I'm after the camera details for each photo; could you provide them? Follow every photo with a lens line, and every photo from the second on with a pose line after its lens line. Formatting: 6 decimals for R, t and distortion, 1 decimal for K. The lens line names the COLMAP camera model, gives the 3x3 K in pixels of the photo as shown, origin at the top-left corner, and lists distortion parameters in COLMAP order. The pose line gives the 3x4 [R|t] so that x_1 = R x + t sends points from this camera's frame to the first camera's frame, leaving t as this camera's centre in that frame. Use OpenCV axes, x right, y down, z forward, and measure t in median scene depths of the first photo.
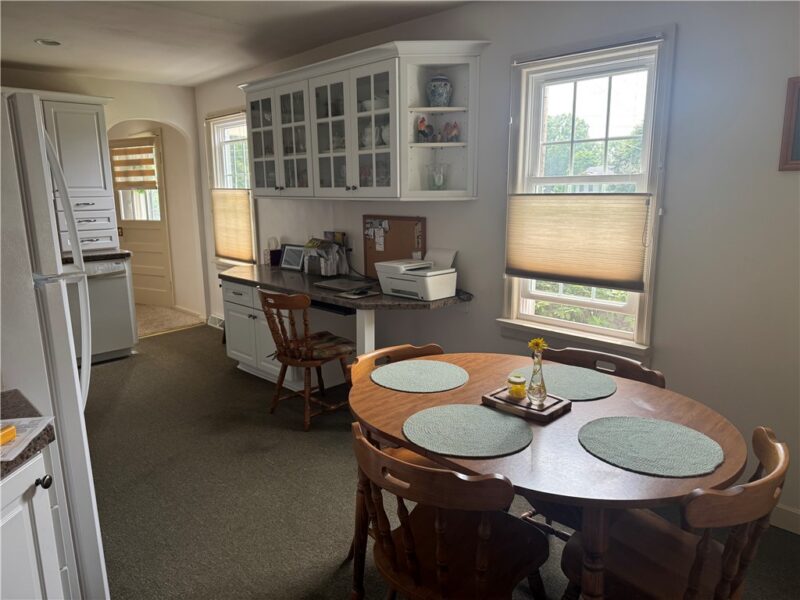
lens RADIAL K [[564.6, 0, 409.5], [0, 564.6, 295.7], [0, 0, 1]] dist [0.088935, -0.093351]
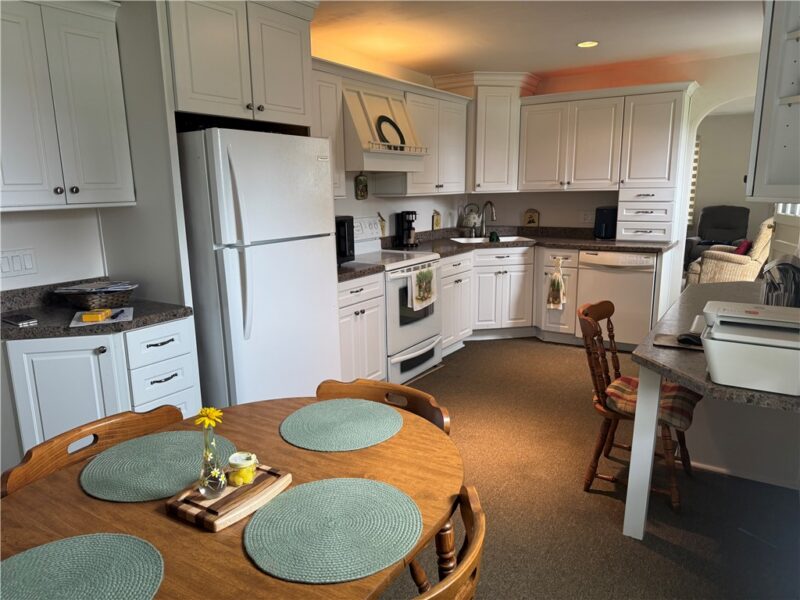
lens RADIAL K [[563.4, 0, 411.5], [0, 563.4, 302.6], [0, 0, 1]] dist [0.094899, -0.092721]
pose [[0.223127, 0.207024, -0.952552, 0.338886], [-0.173272, 0.970049, 0.170239, -0.078074], [0.959266, 0.127066, 0.252316, 0.385408]]
